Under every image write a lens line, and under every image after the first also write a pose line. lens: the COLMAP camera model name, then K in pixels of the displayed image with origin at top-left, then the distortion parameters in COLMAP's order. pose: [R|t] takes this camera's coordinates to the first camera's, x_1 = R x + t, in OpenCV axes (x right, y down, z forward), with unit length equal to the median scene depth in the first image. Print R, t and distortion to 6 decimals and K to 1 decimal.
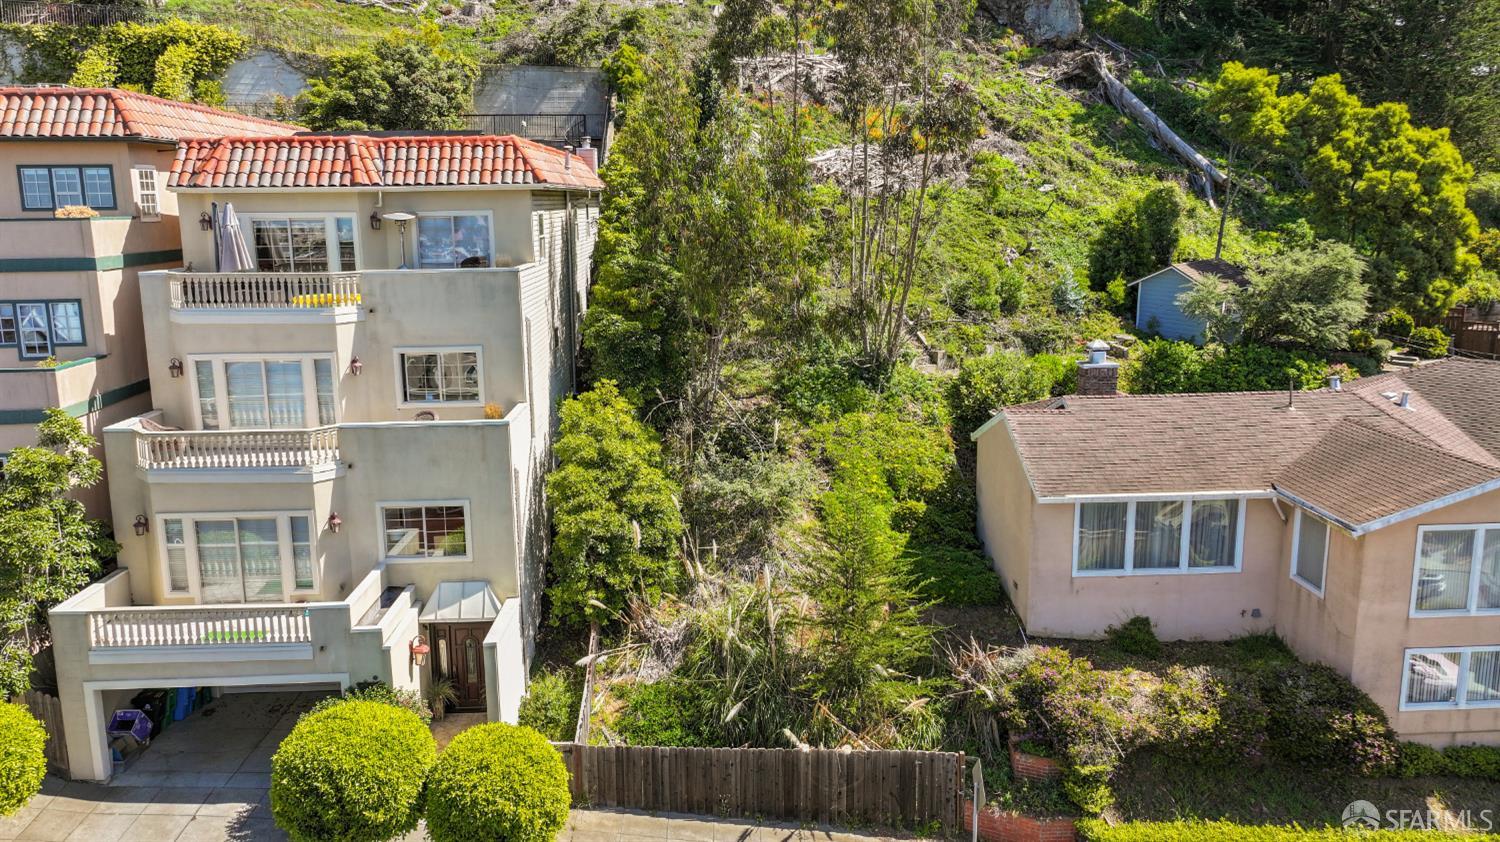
lens RADIAL K [[1066.1, 0, 765.3], [0, 1066.1, 414.0], [0, 0, 1]] dist [0.002086, 0.002311]
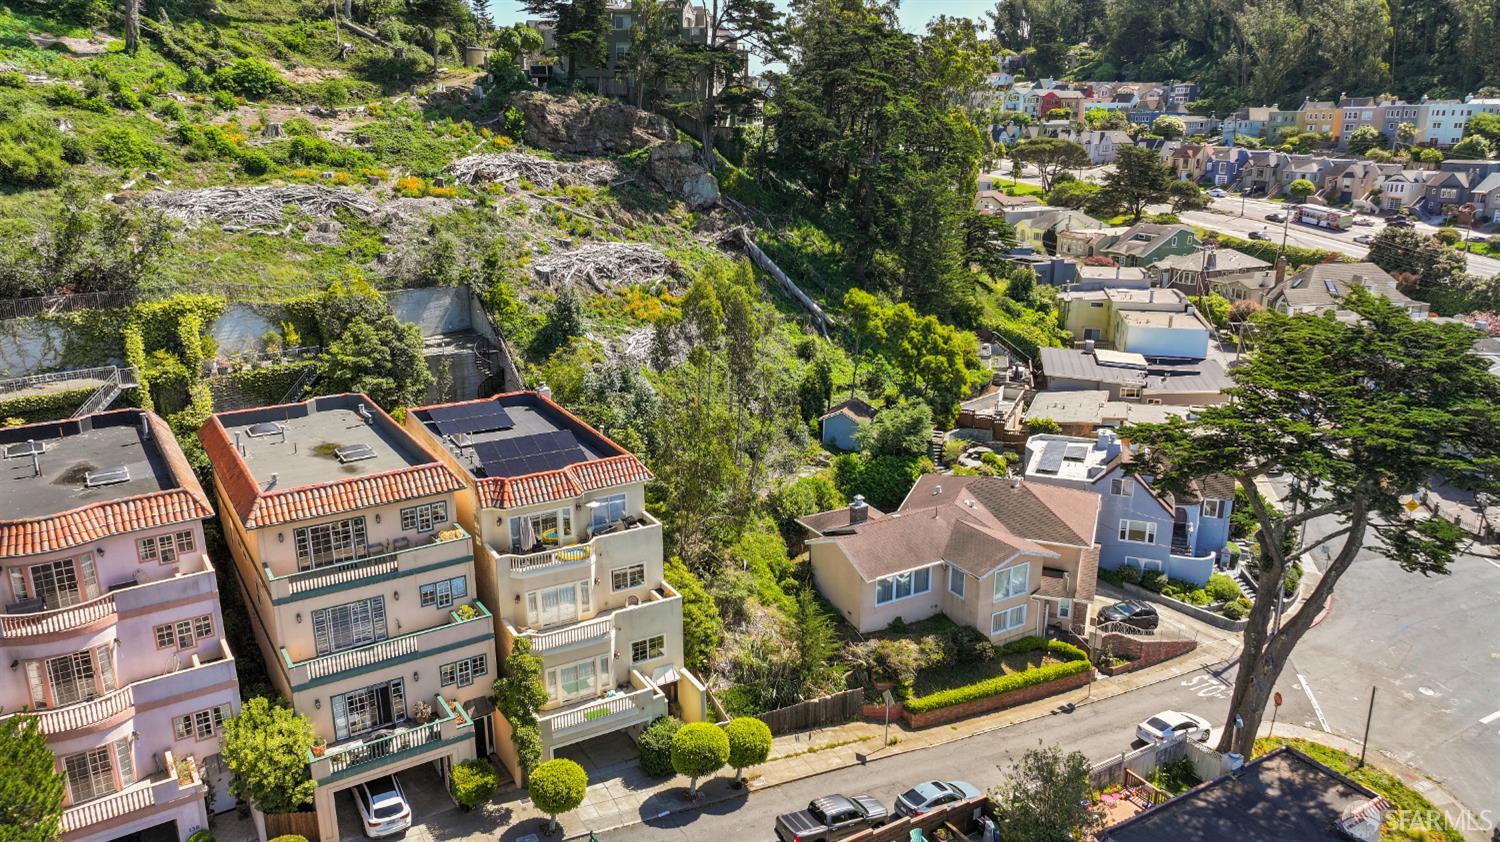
lens RADIAL K [[1039.7, 0, 784.0], [0, 1039.7, 460.5], [0, 0, 1]] dist [0.003325, 0.000136]
pose [[0.878593, -0.132860, 0.458719, -0.932579], [0.079449, 0.987801, 0.133930, -0.508500], [-0.470917, -0.081225, 0.878430, -0.949981]]
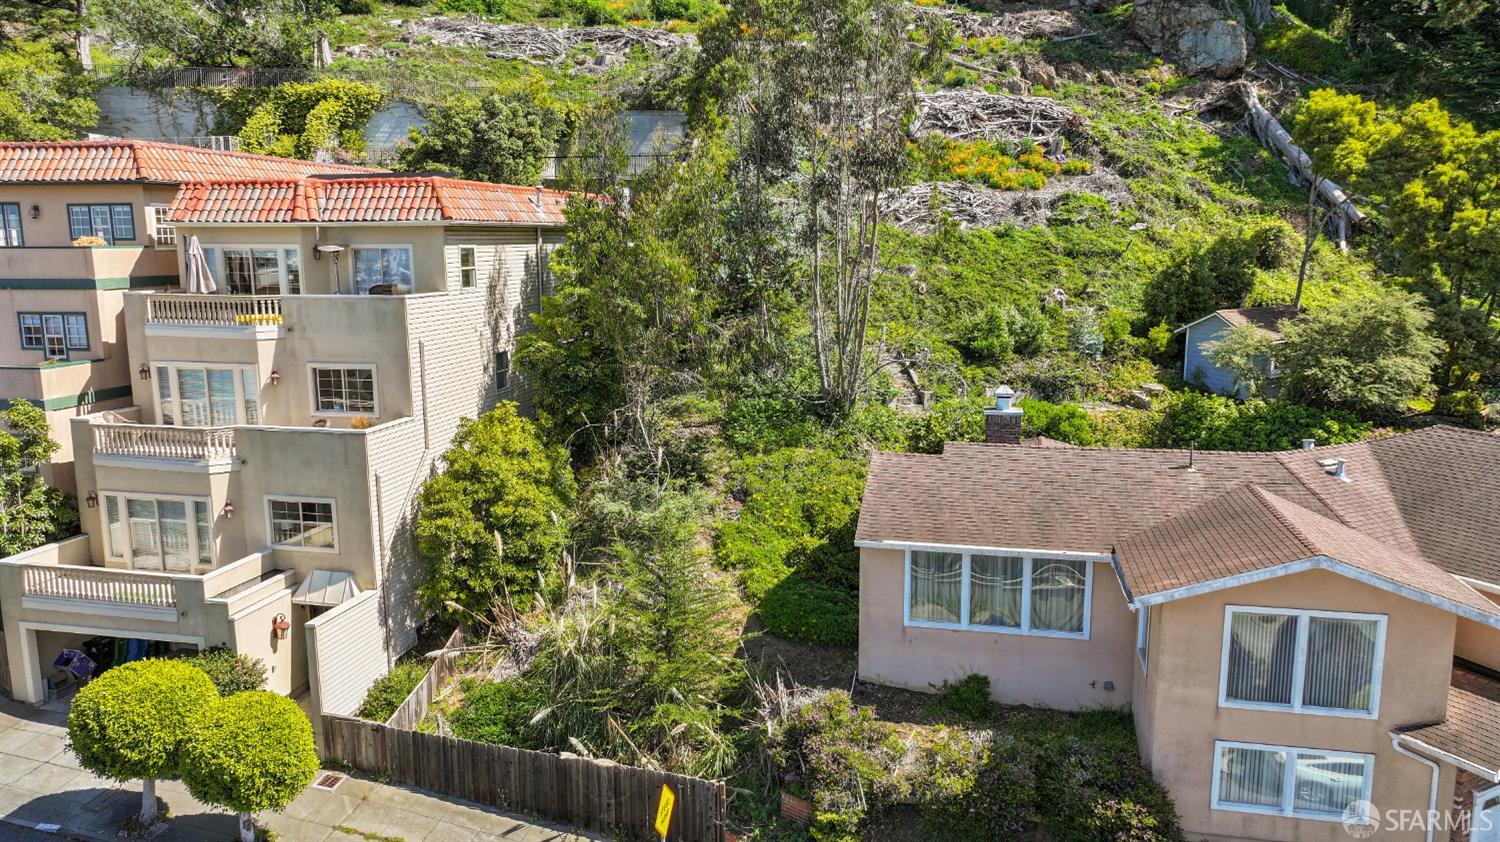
lens RADIAL K [[1052.8, 0, 752.8], [0, 1052.8, 438.6], [0, 0, 1]] dist [0.002409, 0.000680]
pose [[0.963663, 0.058354, -0.260669, 0.393967], [-0.060602, 0.998162, -0.000588, -0.008563], [0.260155, 0.016364, 0.965428, 0.032792]]
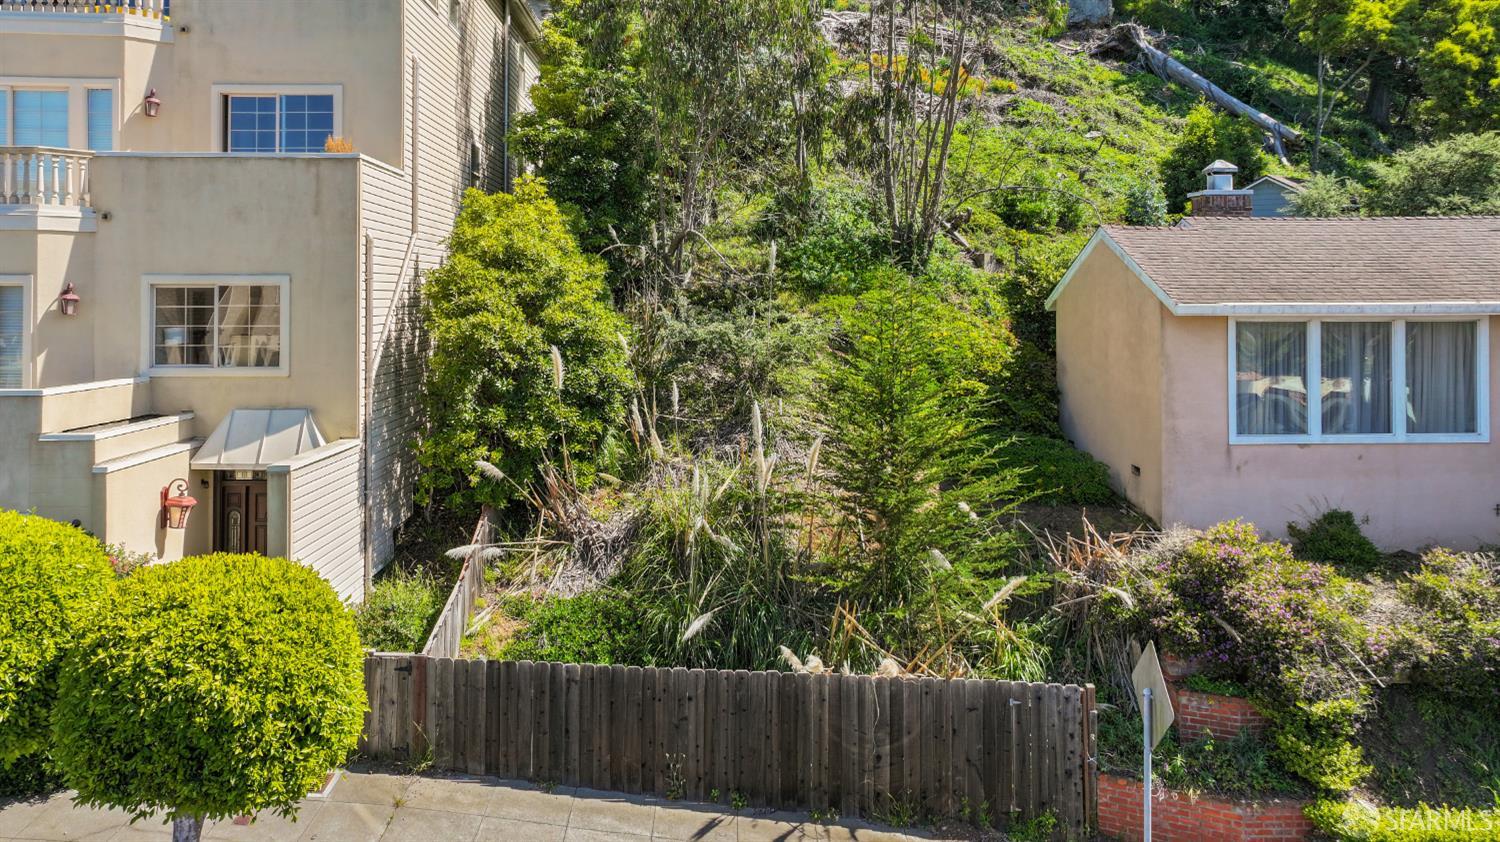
lens RADIAL K [[1094.0, 0, 754.8], [0, 1094.0, 314.5], [0, 0, 1]] dist [-0.001547, 0.001160]
pose [[0.999881, 0.006621, -0.013936, 0.009015], [-0.009101, 0.982459, -0.186255, 0.201511], [0.012458, 0.186359, 0.982403, 0.330096]]
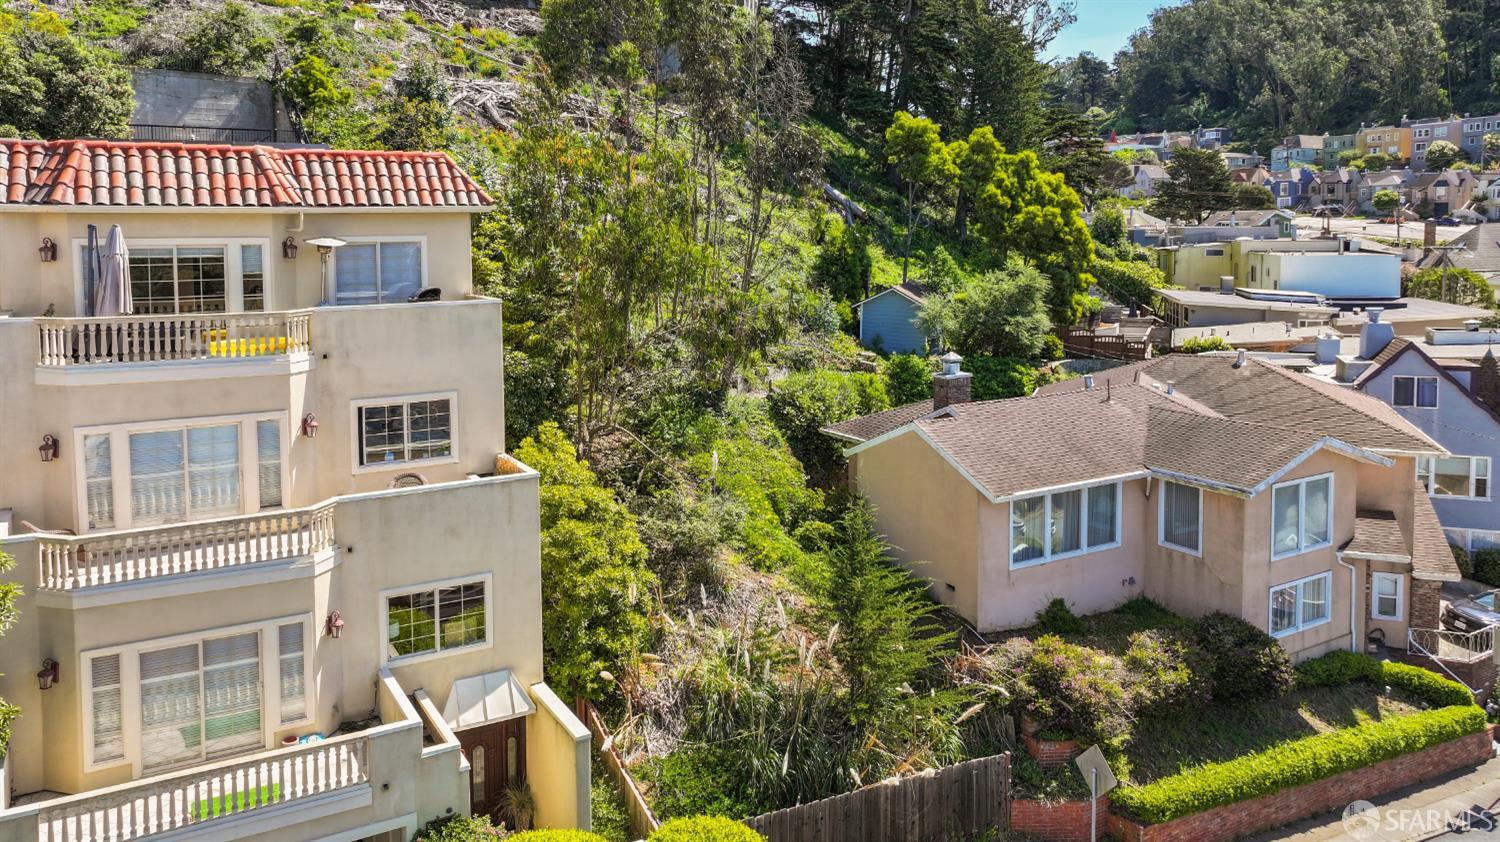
lens RADIAL K [[1101.8, 0, 769.5], [0, 1101.8, 295.7], [0, 0, 1]] dist [-0.001837, 0.008105]
pose [[0.883965, -0.024164, 0.466928, -0.438951], [0.088869, 0.989141, -0.117053, -0.013029], [-0.459030, 0.144966, 0.876514, 0.094447]]
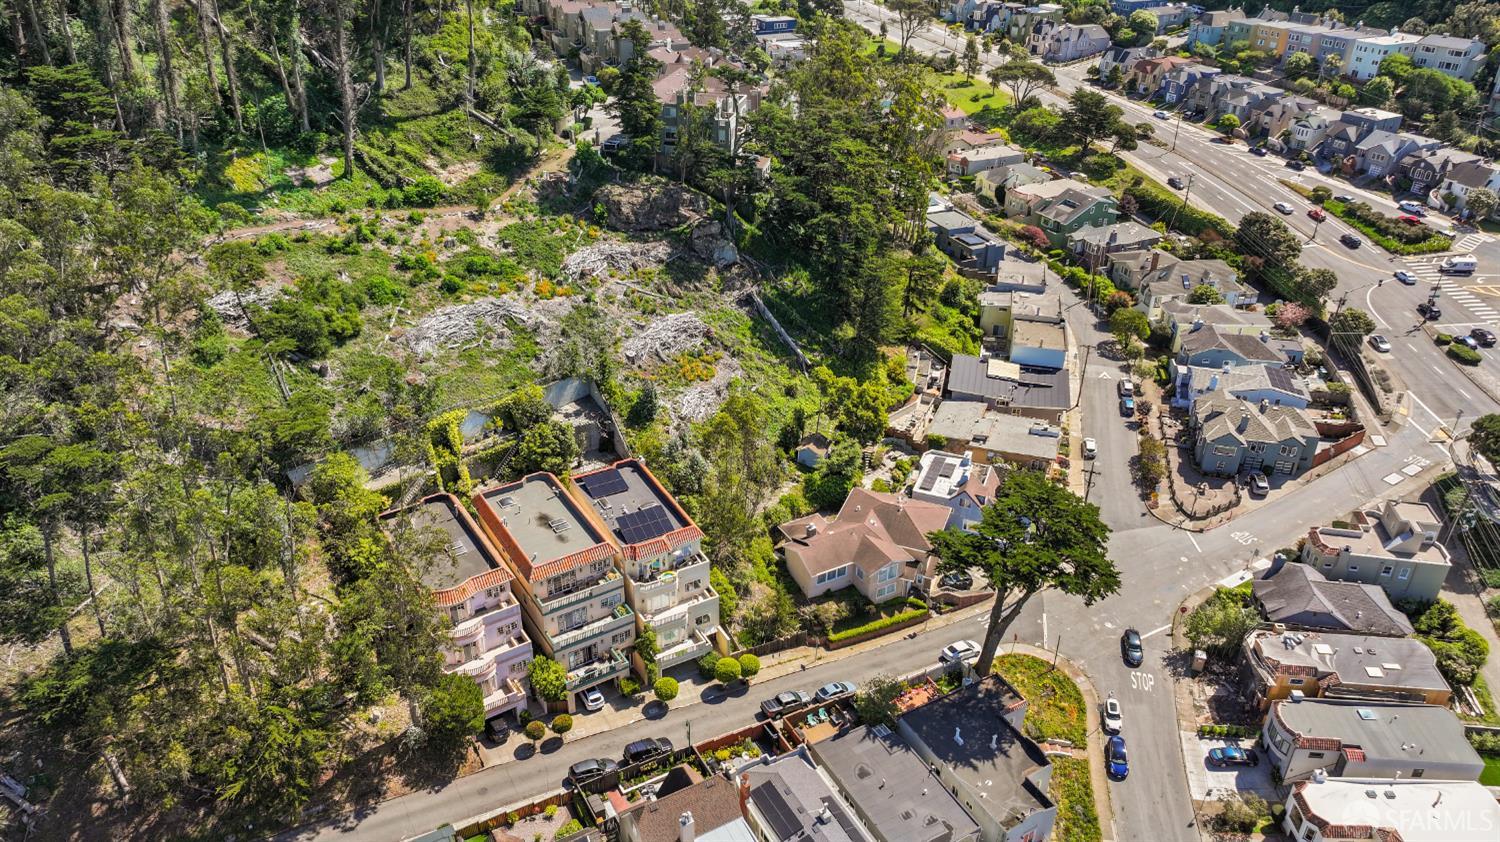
lens RADIAL K [[1002.2, 0, 804.6], [0, 1002.2, 482.6], [0, 0, 1]] dist [0.000434, -0.000491]
pose [[0.877473, -0.216979, 0.427740, -1.551041], [0.046100, 0.925845, 0.375081, -1.930029], [-0.477406, -0.309404, 0.822407, -2.473985]]
